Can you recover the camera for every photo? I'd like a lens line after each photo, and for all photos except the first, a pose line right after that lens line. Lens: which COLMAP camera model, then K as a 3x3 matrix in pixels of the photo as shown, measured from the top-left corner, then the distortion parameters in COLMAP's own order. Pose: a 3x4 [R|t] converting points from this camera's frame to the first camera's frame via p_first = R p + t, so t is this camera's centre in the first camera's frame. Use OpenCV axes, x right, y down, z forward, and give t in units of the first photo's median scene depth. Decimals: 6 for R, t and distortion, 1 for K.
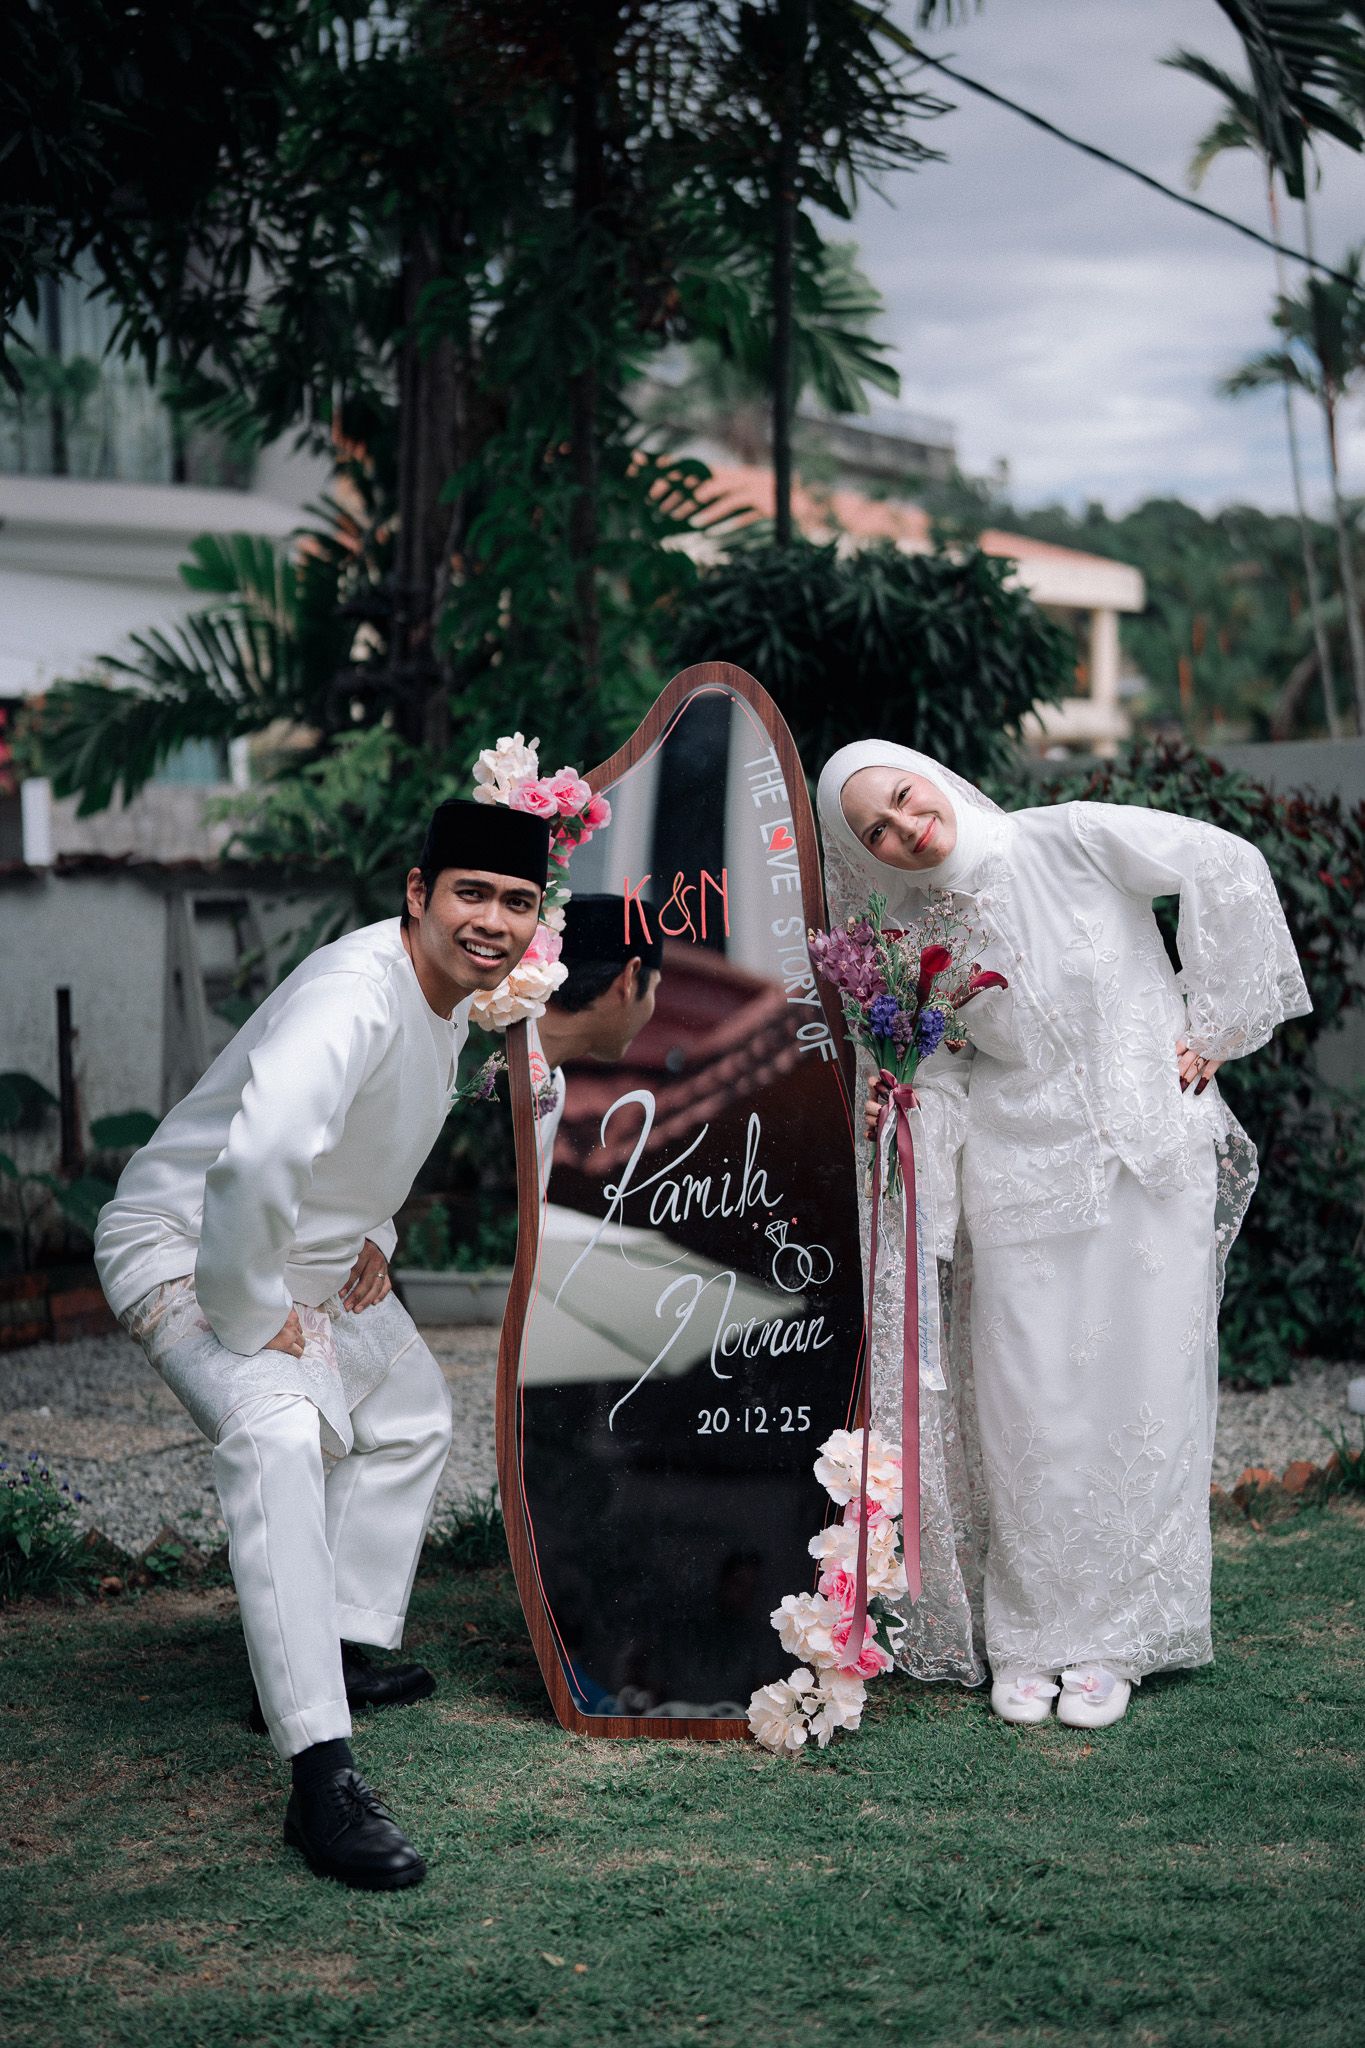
lens RADIAL K [[3009.1, 0, 682.5], [0, 3009.1, 1024.0], [0, 0, 1]] dist [0.029869, 0.019197]
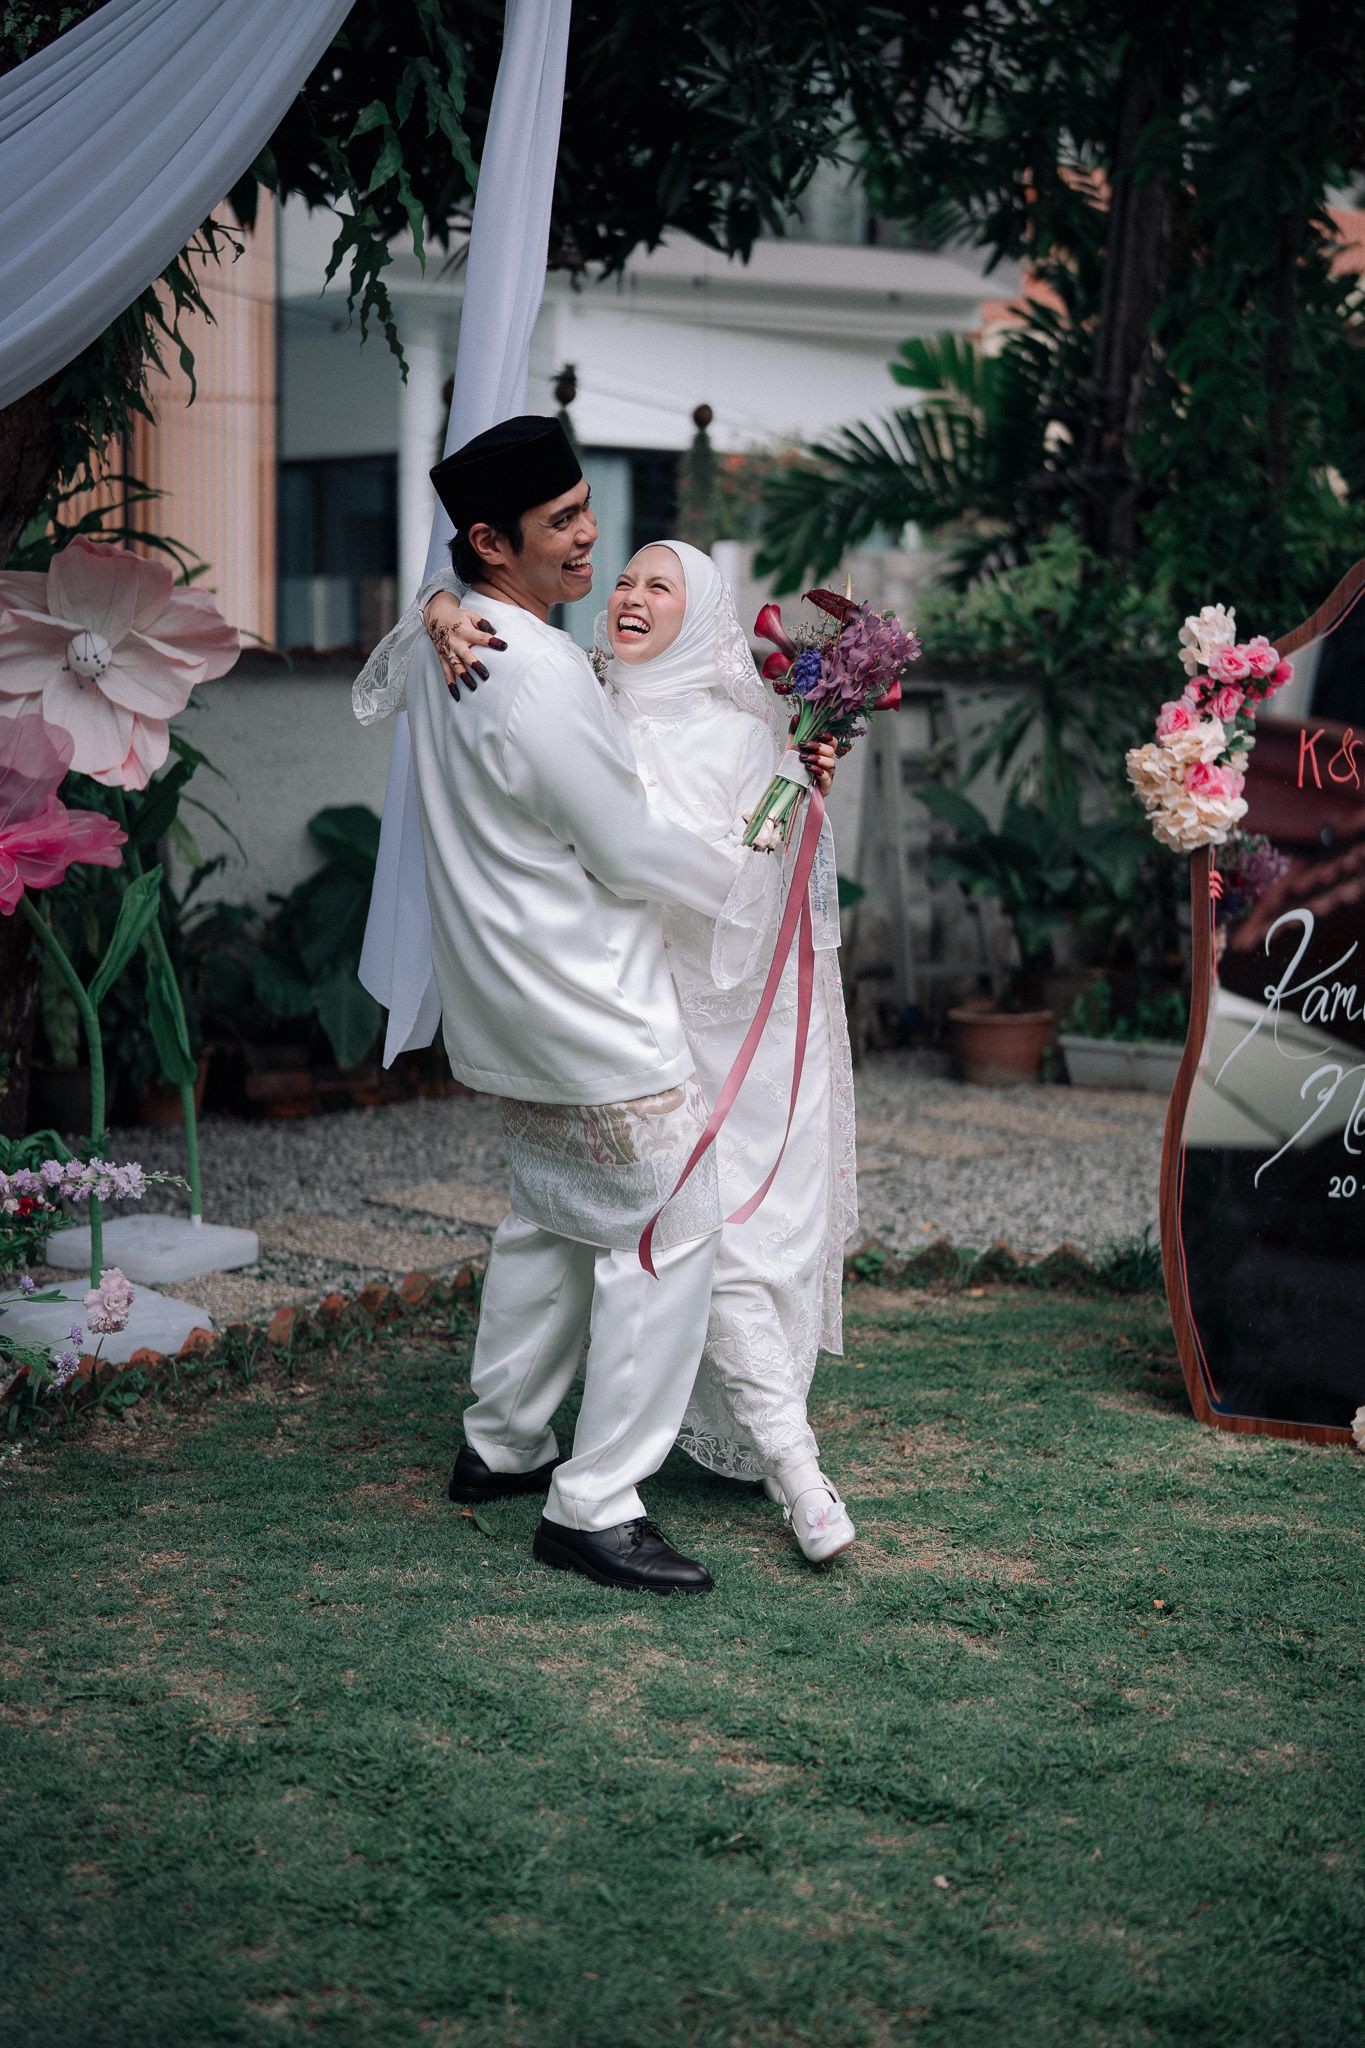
lens RADIAL K [[3007.6, 0, 637.3], [0, 3007.6, 1038.6], [0, 0, 1]] dist [0.005483, 0.076847]
pose [[0.972835, 0.076328, -0.218554, -0.003703], [-0.056930, 0.993969, 0.093728, -0.016182], [0.224390, -0.078739, 0.971313, -0.153301]]
